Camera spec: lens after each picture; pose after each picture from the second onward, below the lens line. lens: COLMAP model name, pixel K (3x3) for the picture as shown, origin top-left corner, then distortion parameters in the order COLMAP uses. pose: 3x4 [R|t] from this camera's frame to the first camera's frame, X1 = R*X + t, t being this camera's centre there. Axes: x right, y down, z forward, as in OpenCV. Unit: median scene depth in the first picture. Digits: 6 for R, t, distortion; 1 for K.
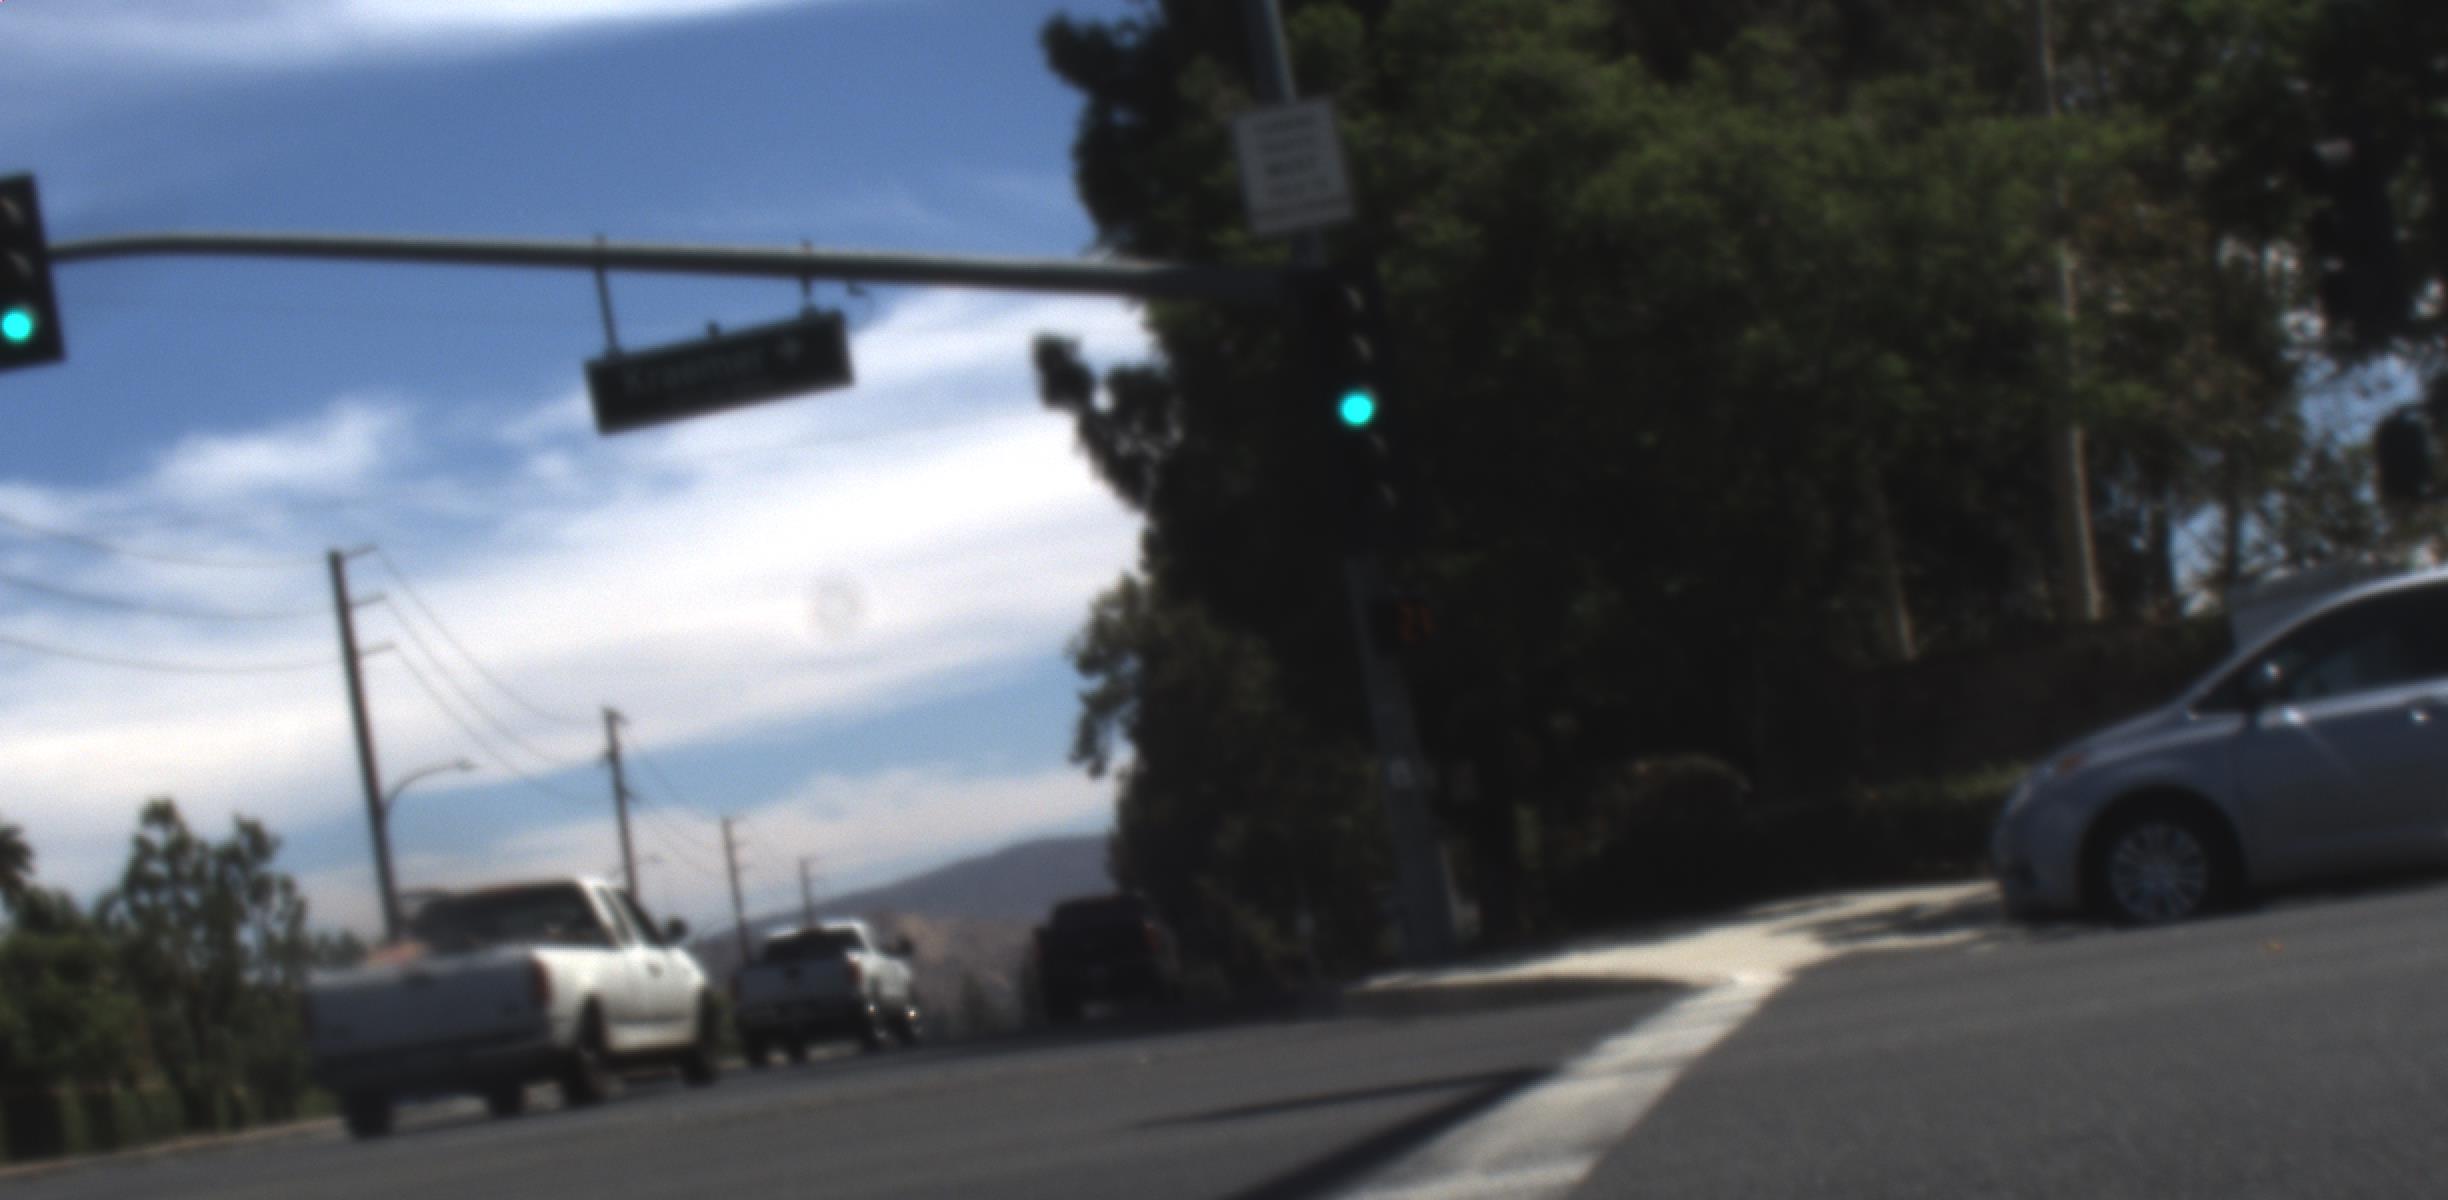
lens RADIAL K [[4850.8, 0, 1223.1], [0, 4850.8, 607.0], [0, 0, 1]] dist [-0.072043, -0.222032]
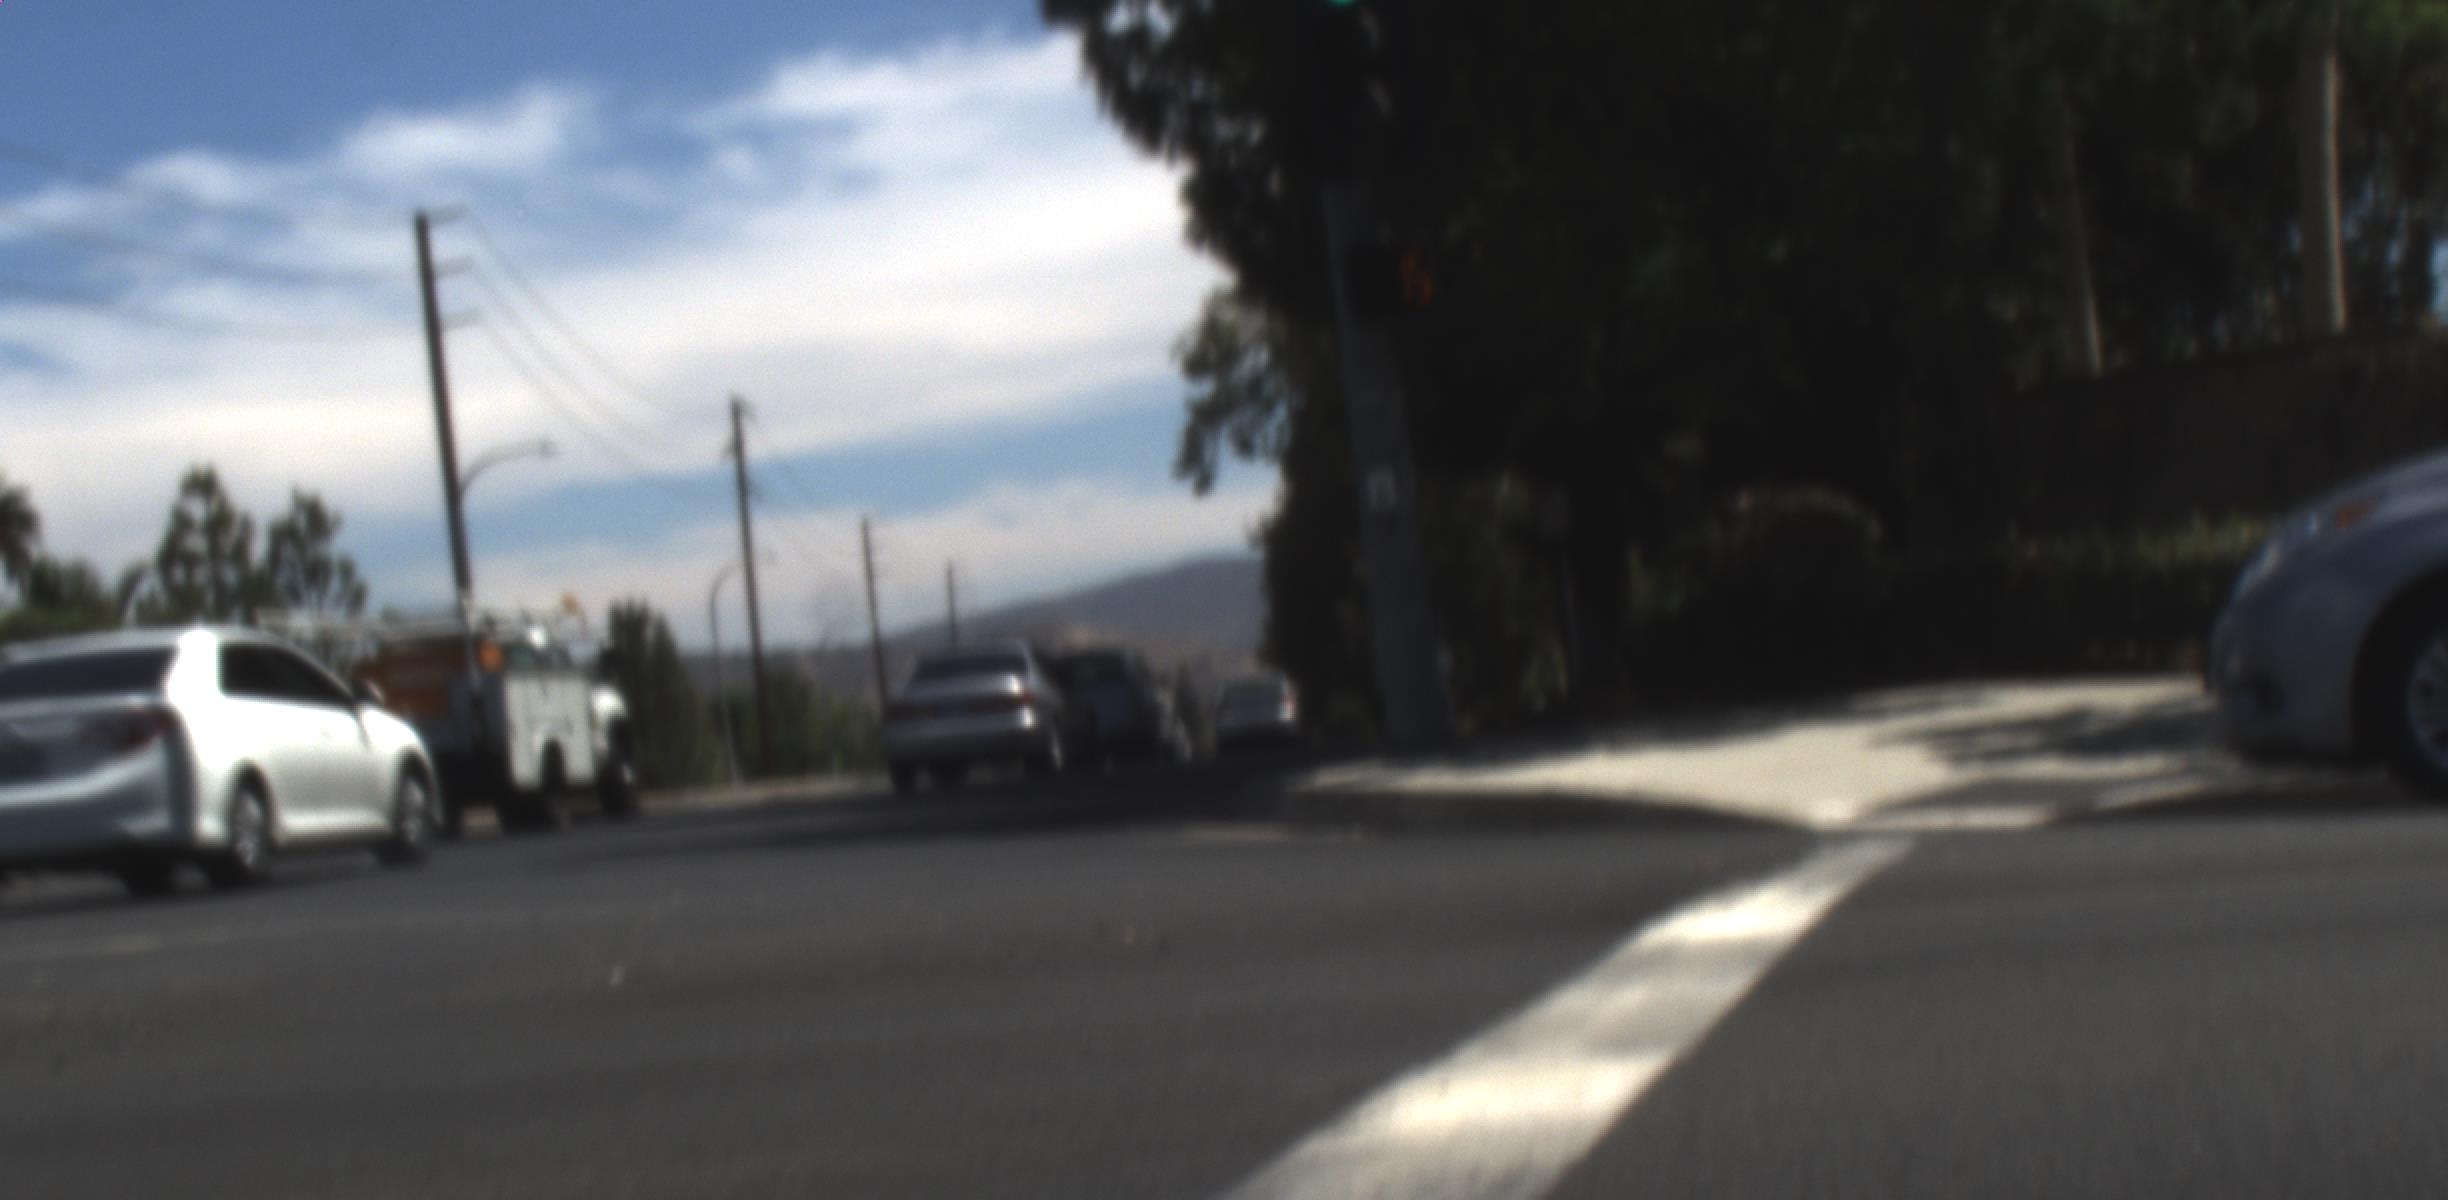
lens RADIAL K [[4851.0, 0, 1214.5], [0, 4851.0, 718.7], [0, 0, 1]] dist [-0.016552, -0.212439]
pose [[0.998135, 0.049623, -0.035549, 0.026182], [-0.046615, 0.995627, 0.080961, 0.007232], [0.039411, -0.079153, 0.996083, 0.182669]]
